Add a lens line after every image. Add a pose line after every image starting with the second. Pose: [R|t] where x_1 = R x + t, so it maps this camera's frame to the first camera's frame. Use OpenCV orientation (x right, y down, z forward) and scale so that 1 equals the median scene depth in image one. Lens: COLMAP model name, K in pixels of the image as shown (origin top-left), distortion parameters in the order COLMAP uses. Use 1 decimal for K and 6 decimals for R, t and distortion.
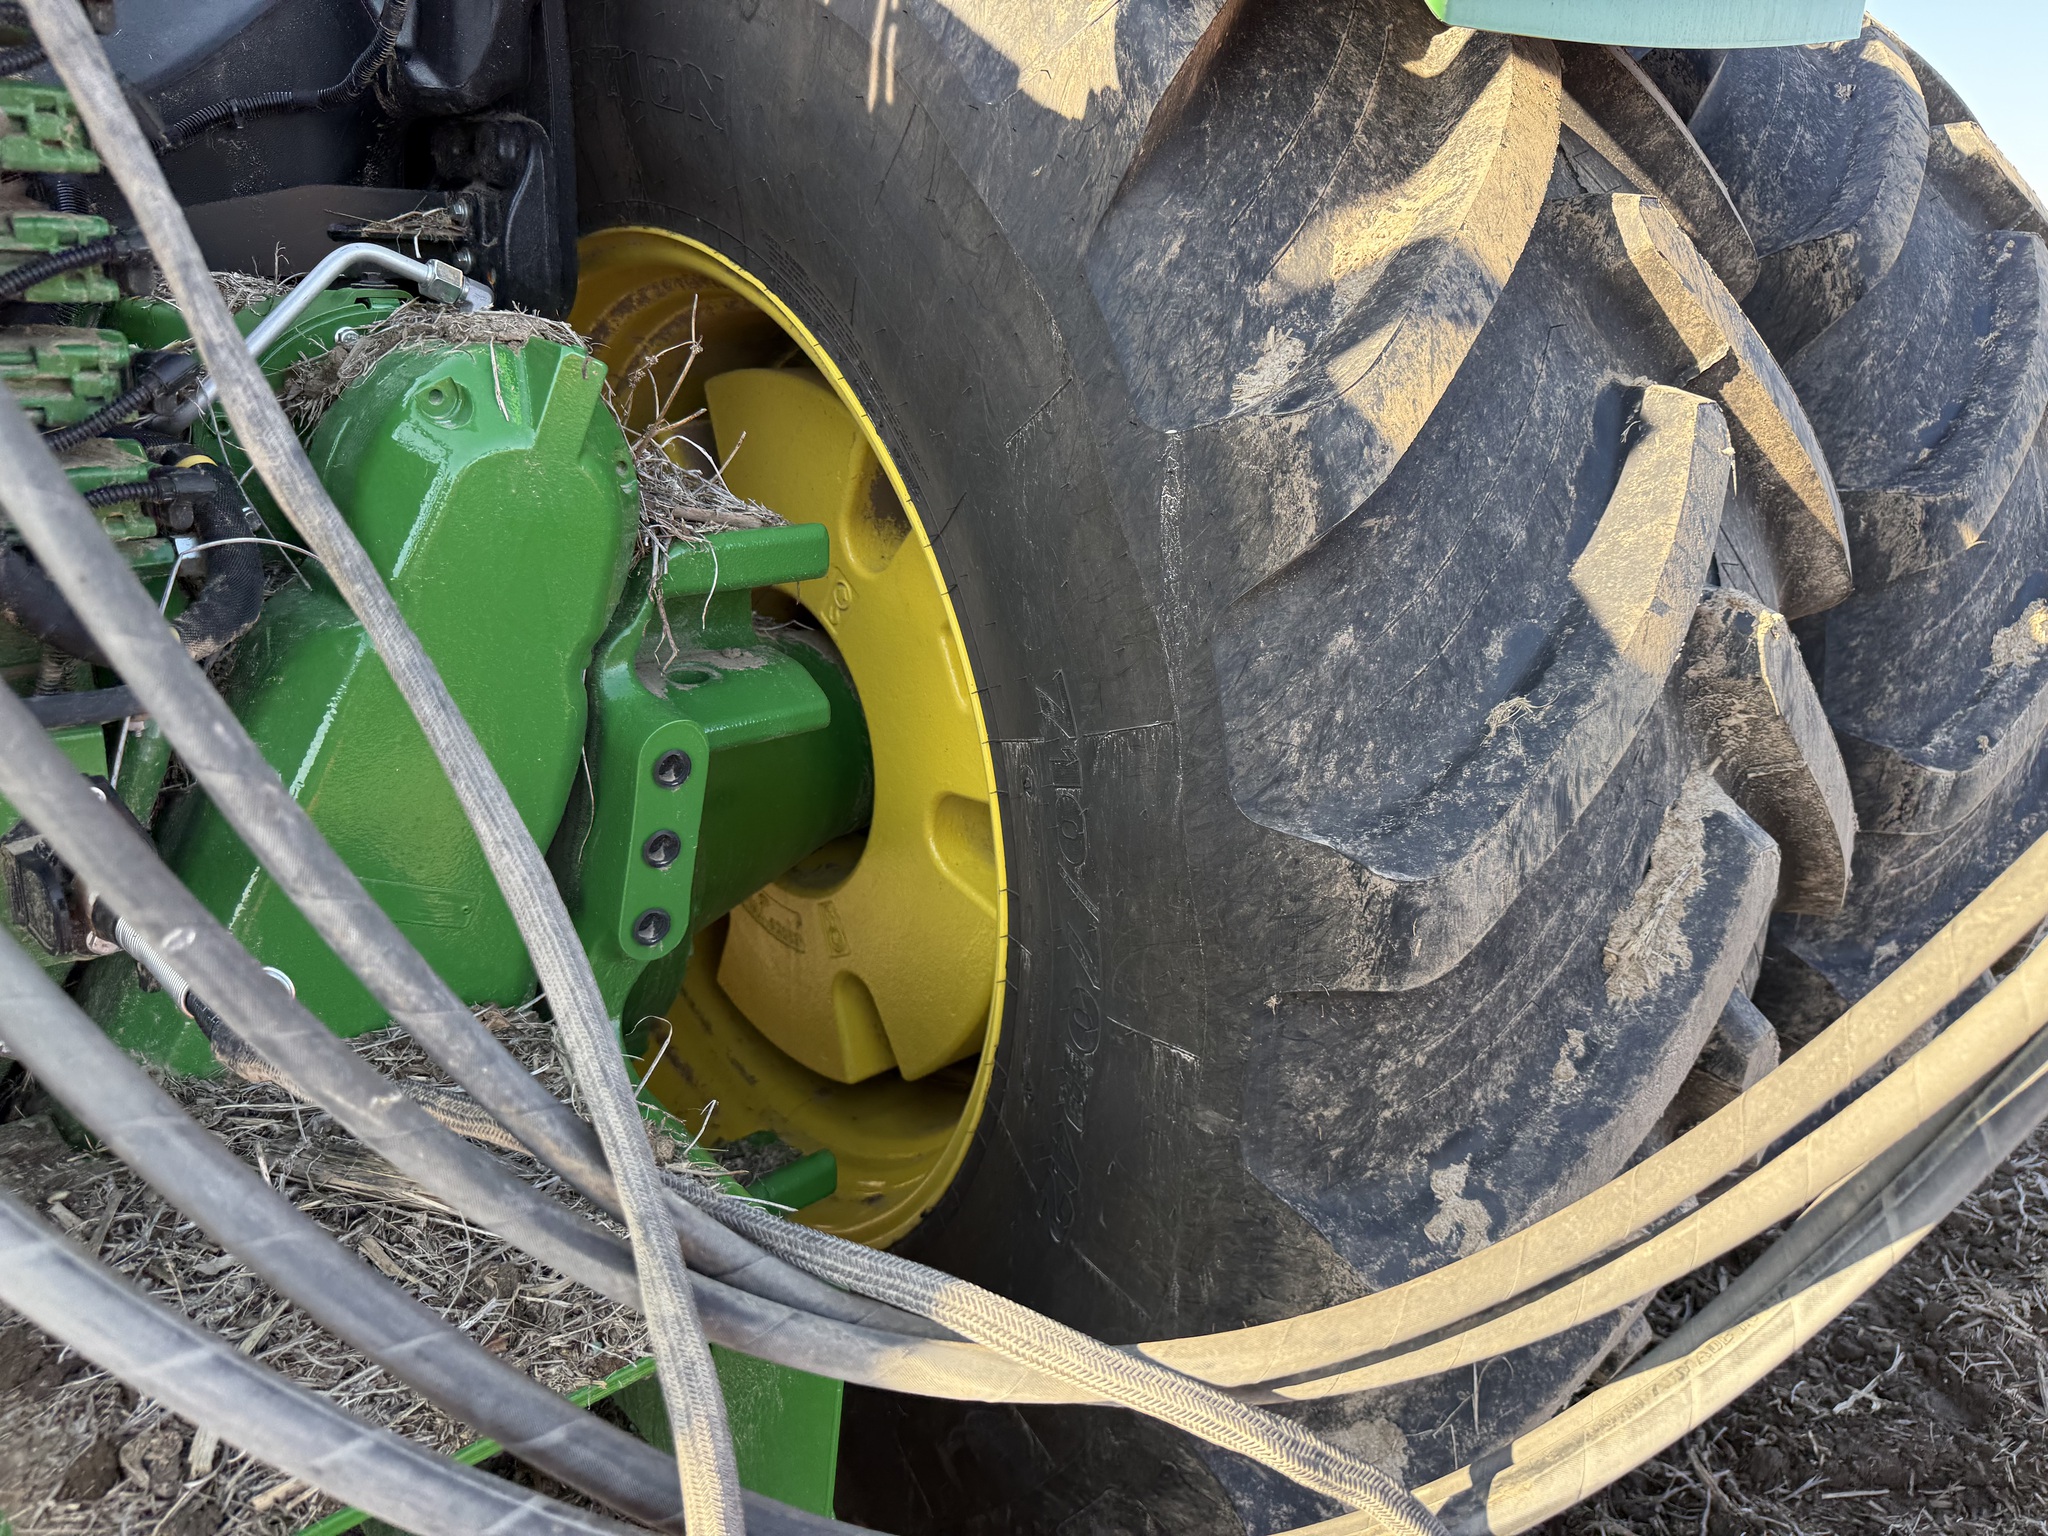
lens RADIAL K [[1450.2, 0, 1031.2], [0, 1450.2, 771.7], [0, 0, 1]] dist [0.053935, -0.054944]
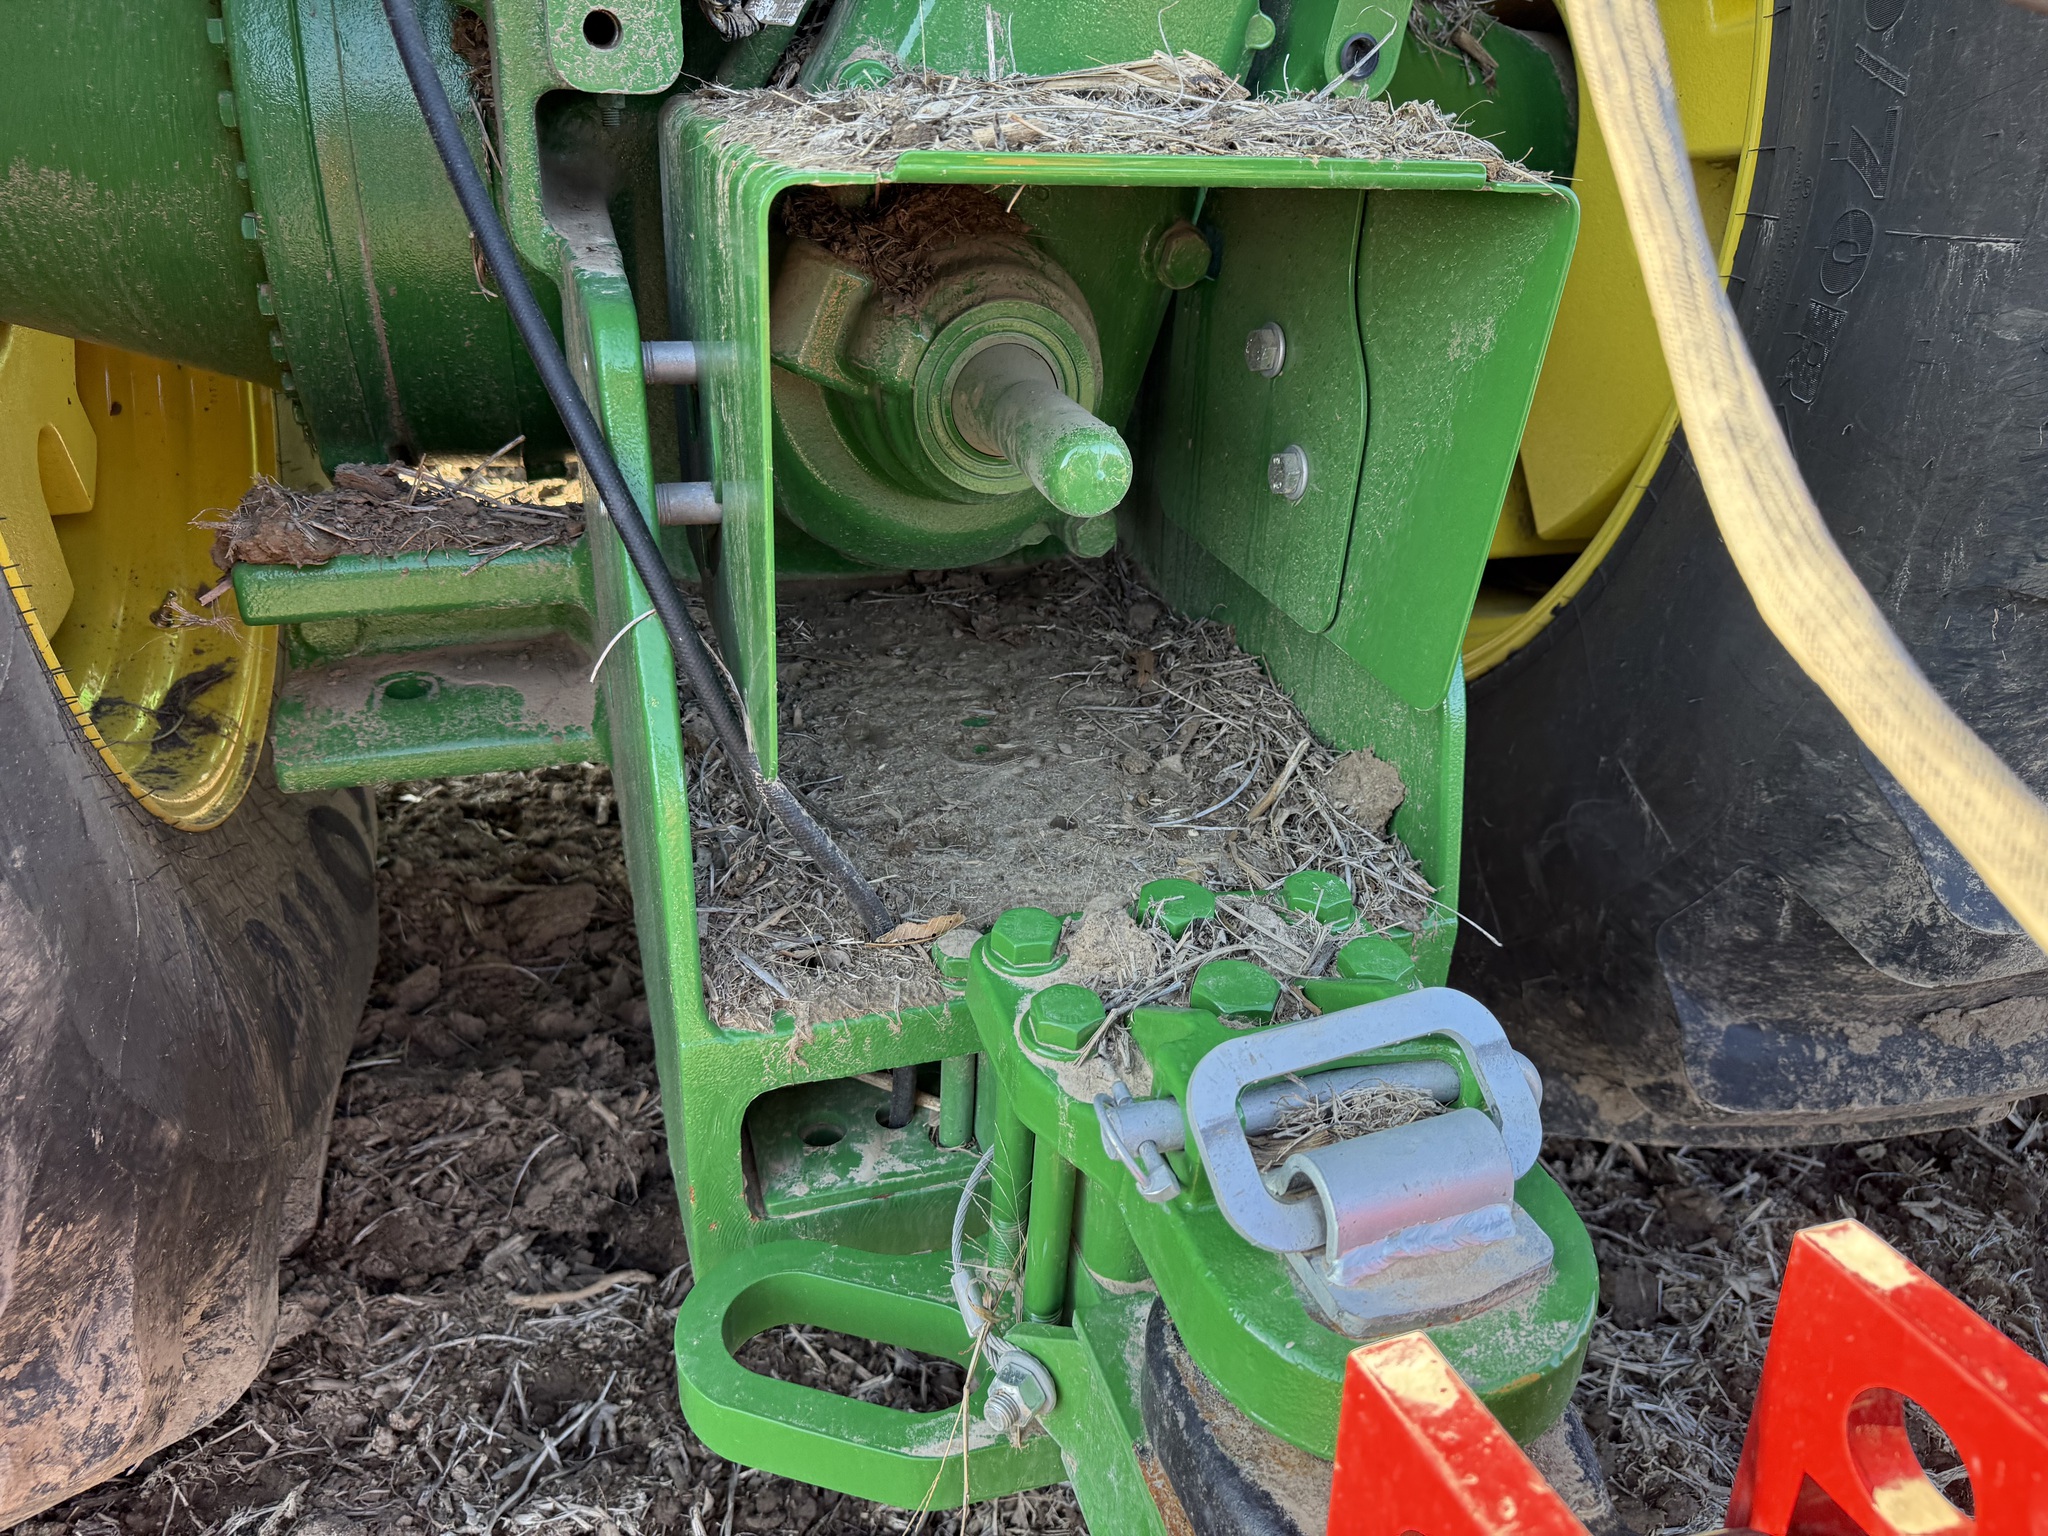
lens RADIAL K [[1468.1, 0, 1021.6], [0, 1468.1, 787.4], [0, 0, 1]] dist [0.034162, -0.057012]
pose [[0.913271, 0.188381, -0.361177, -0.037612], [-0.144258, 0.978752, 0.145720, 0.472500], [0.380954, -0.080979, 0.921041, 0.041141]]
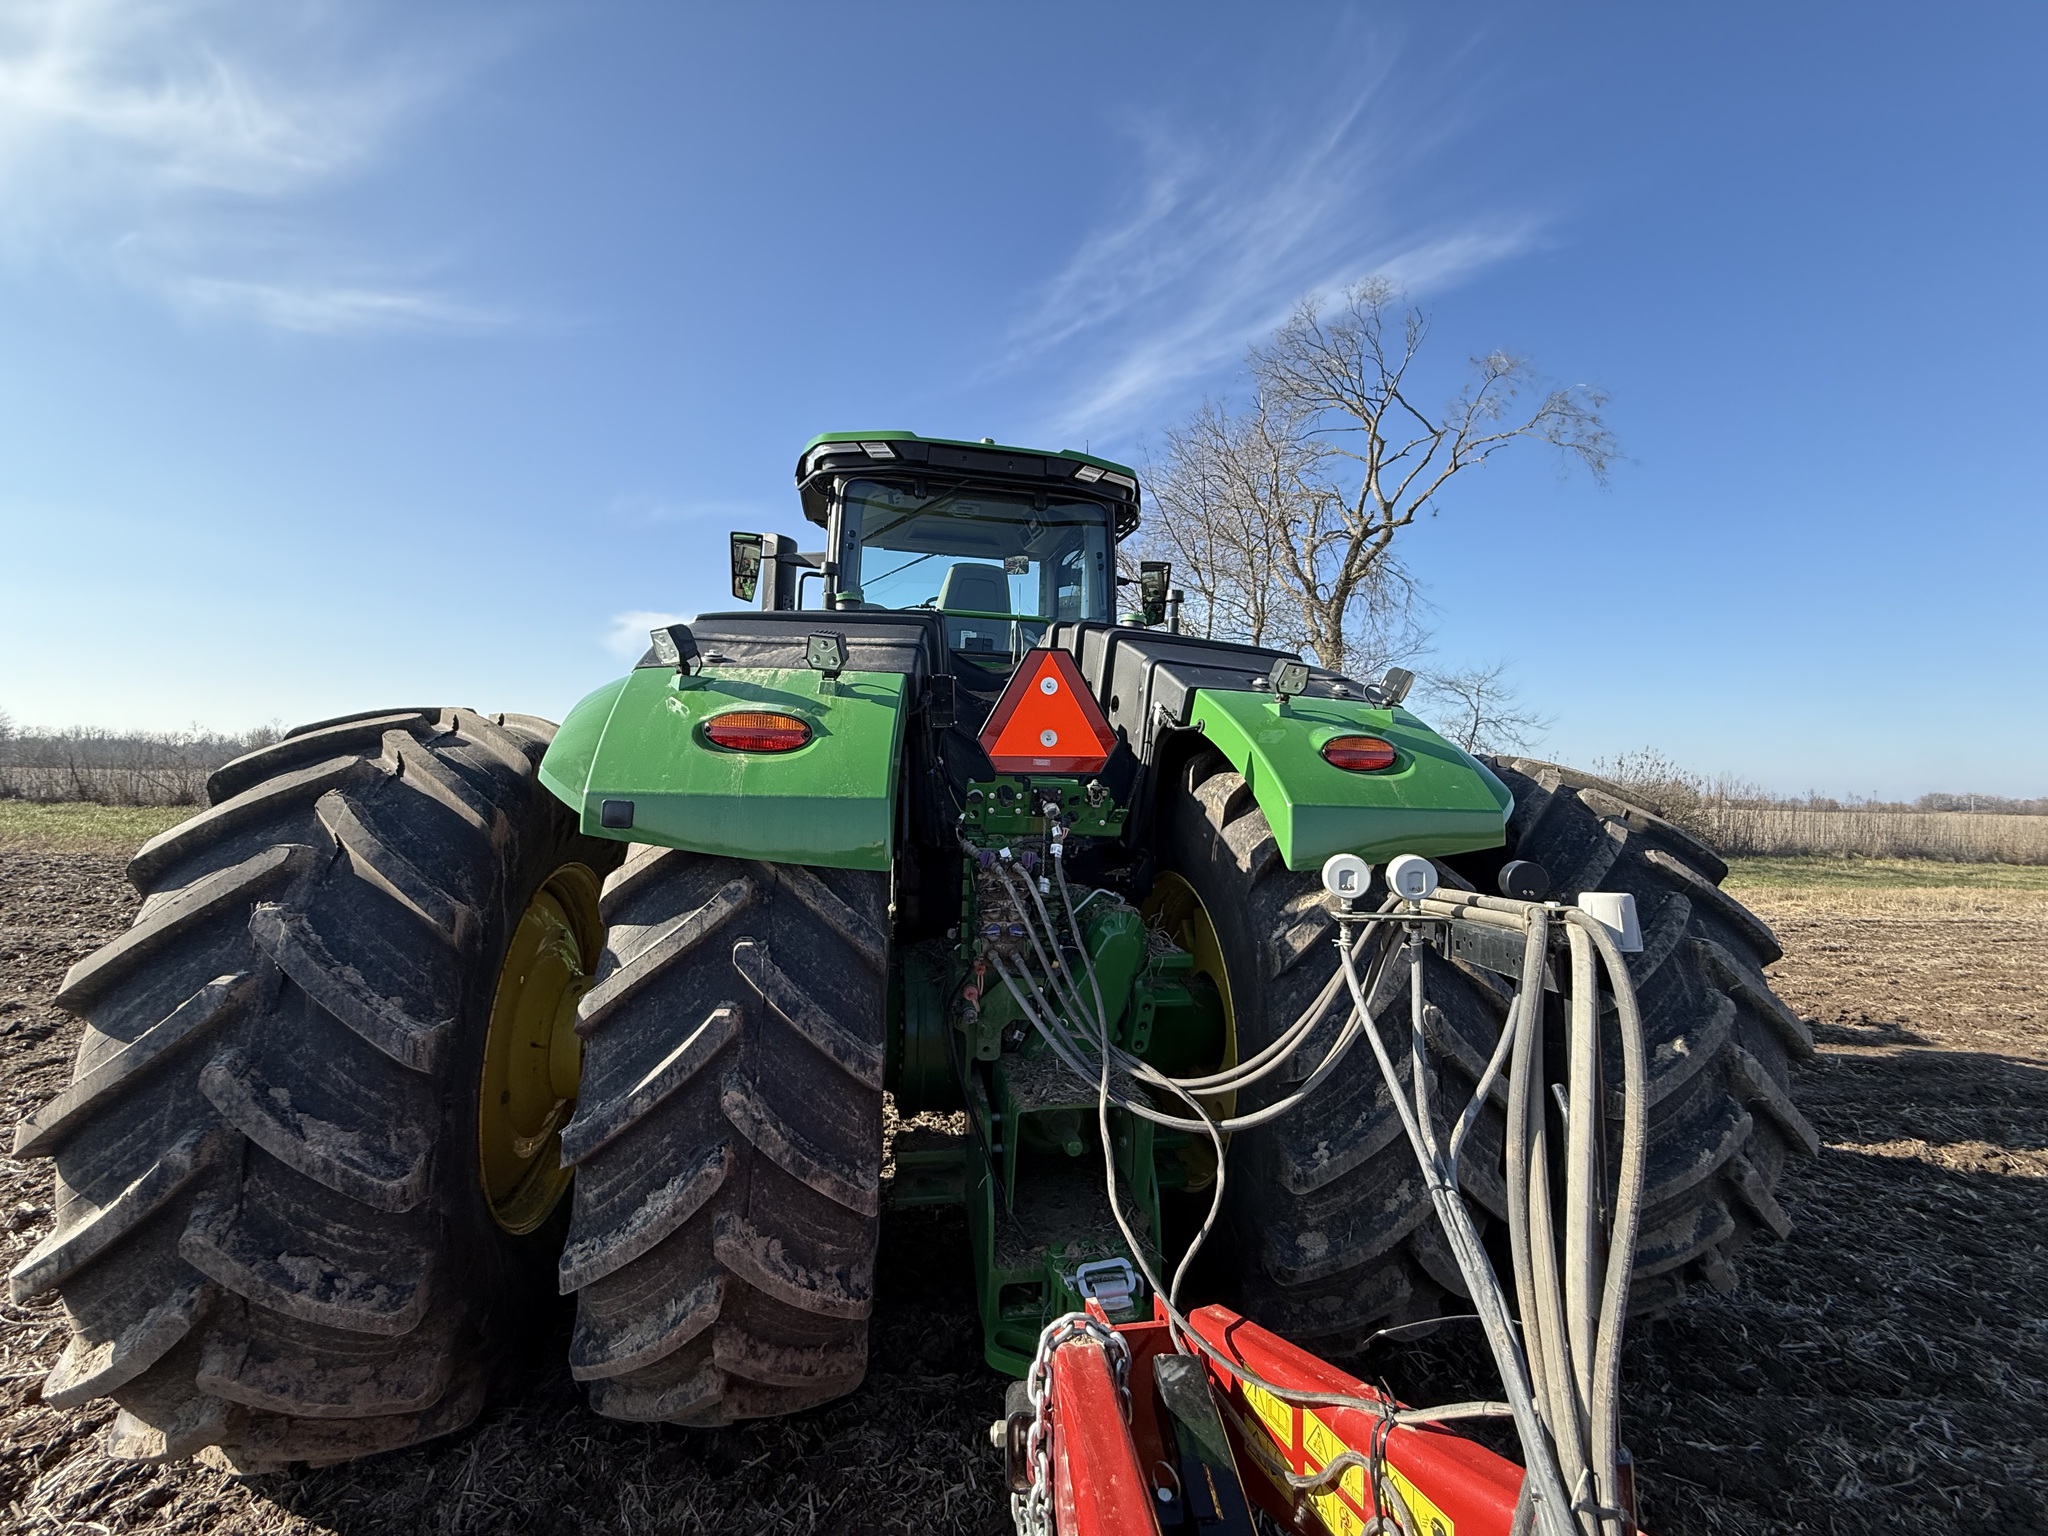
lens RADIAL K [[821.1, 0, 1011.5], [0, 821.1, 763.4], [0, 0, 1]] dist [0.000735, 0.000161]
pose [[0.848611, -0.017819, -0.528717, 0.752782], [-0.180151, 0.929963, -0.320491, 0.187849], [0.497398, 0.367221, 0.785967, -1.469183]]
